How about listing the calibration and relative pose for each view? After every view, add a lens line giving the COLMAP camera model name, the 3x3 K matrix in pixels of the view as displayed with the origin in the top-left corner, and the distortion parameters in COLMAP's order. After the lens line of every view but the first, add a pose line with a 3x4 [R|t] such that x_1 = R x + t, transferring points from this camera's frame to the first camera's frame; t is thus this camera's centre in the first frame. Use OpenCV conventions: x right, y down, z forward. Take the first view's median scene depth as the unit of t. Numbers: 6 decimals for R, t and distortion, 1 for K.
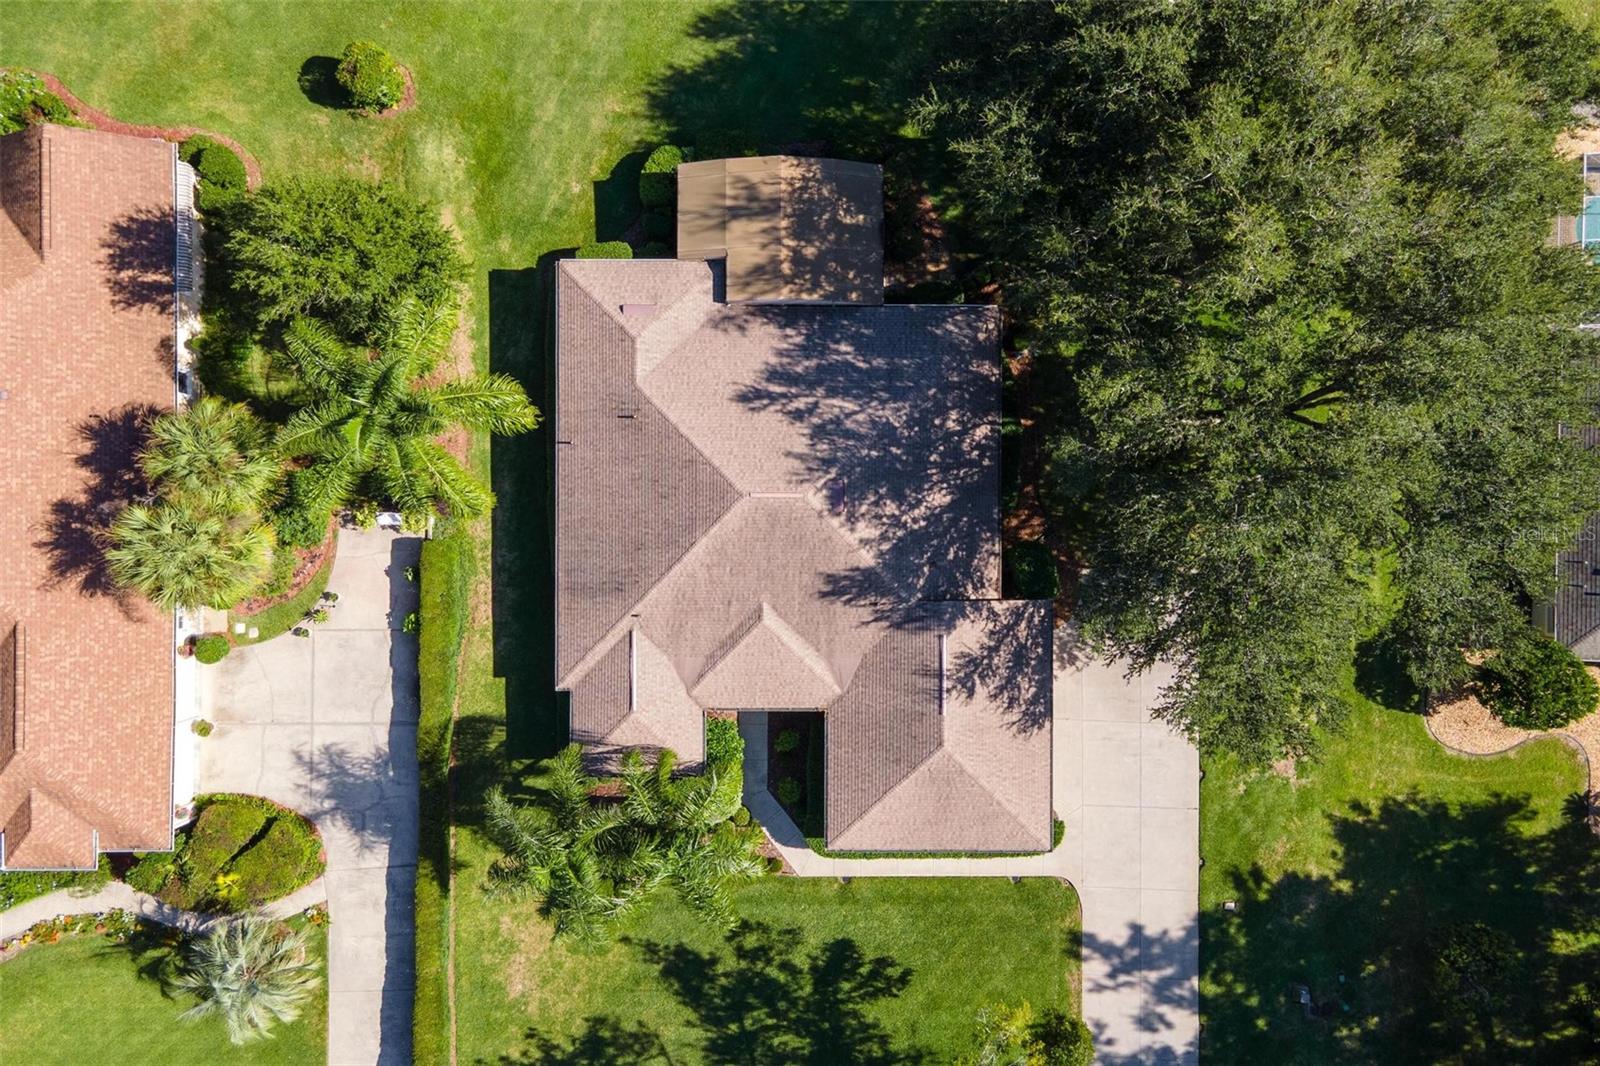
lens RADIAL K [[1195.5, 0, 829.5], [0, 1195.5, 532.0], [0, 0, 1]] dist [0.043644, -0.002841]
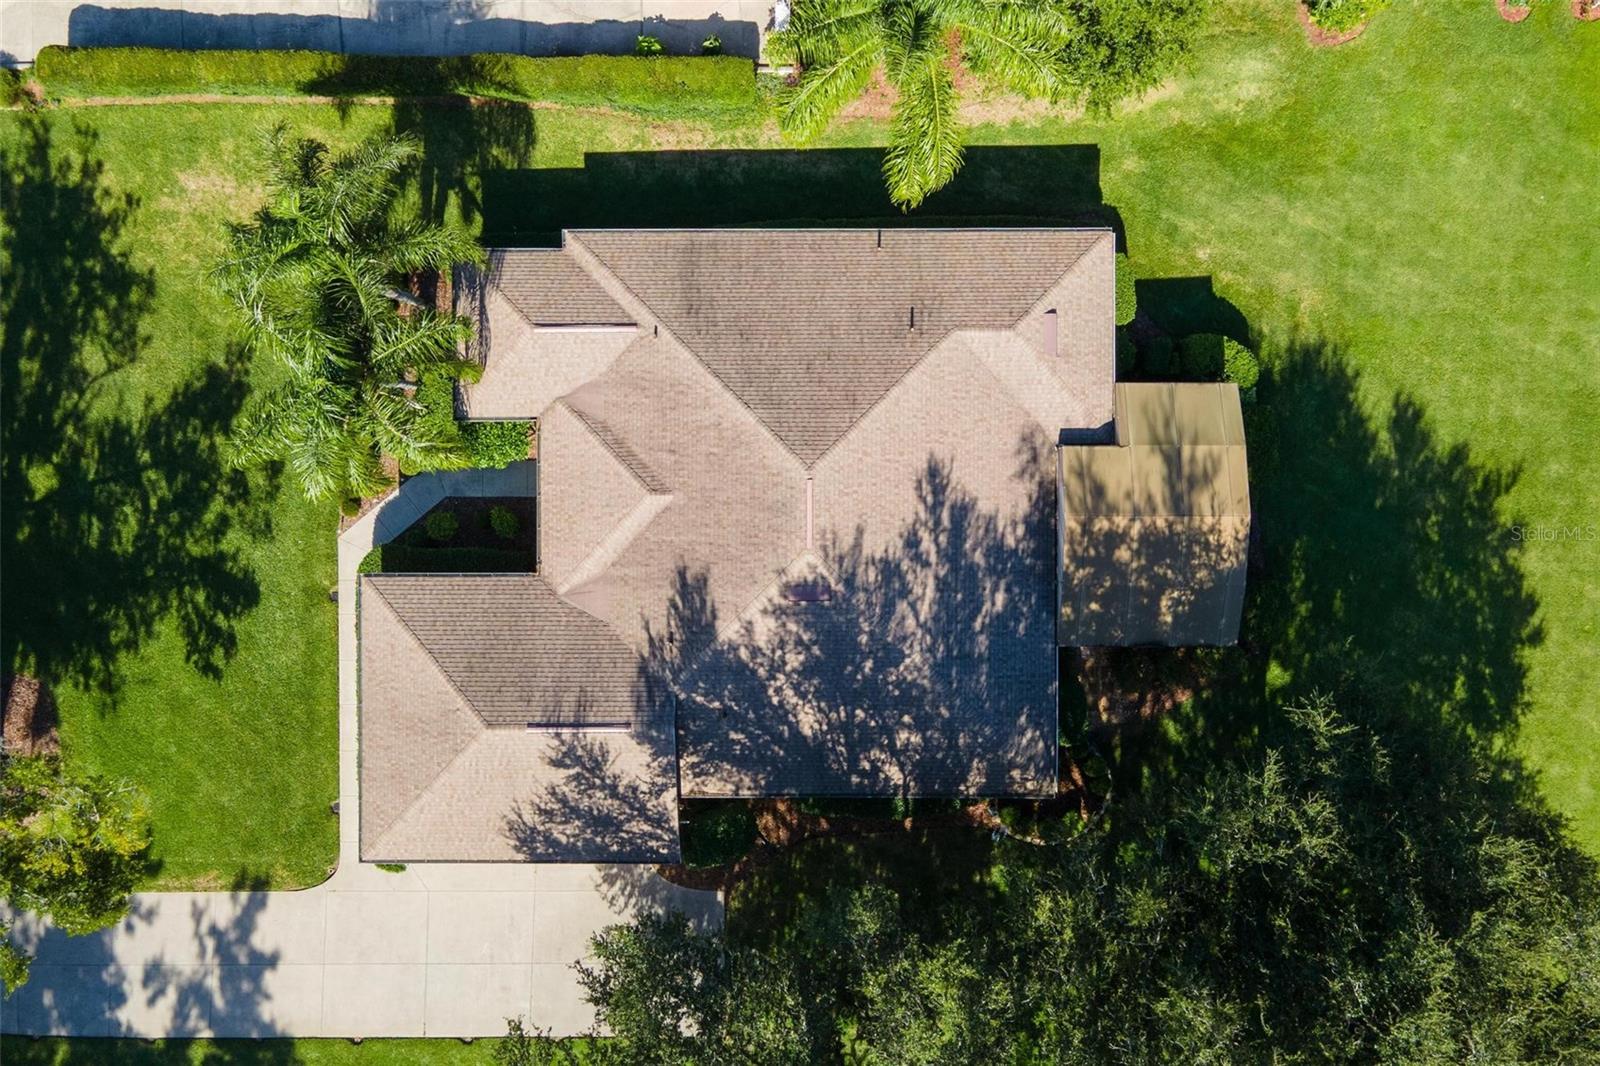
lens RADIAL K [[1221.2, 0, 800.0], [0, 1221.2, 533.0], [0, 0, 1]] dist [0.008135, 0.068097]
pose [[0.002239, 0.999981, 0.005763, -0.034758], [-0.999921, 0.002168, 0.012421, -0.032928], [0.012408, -0.005791, 0.999906, 0.203472]]
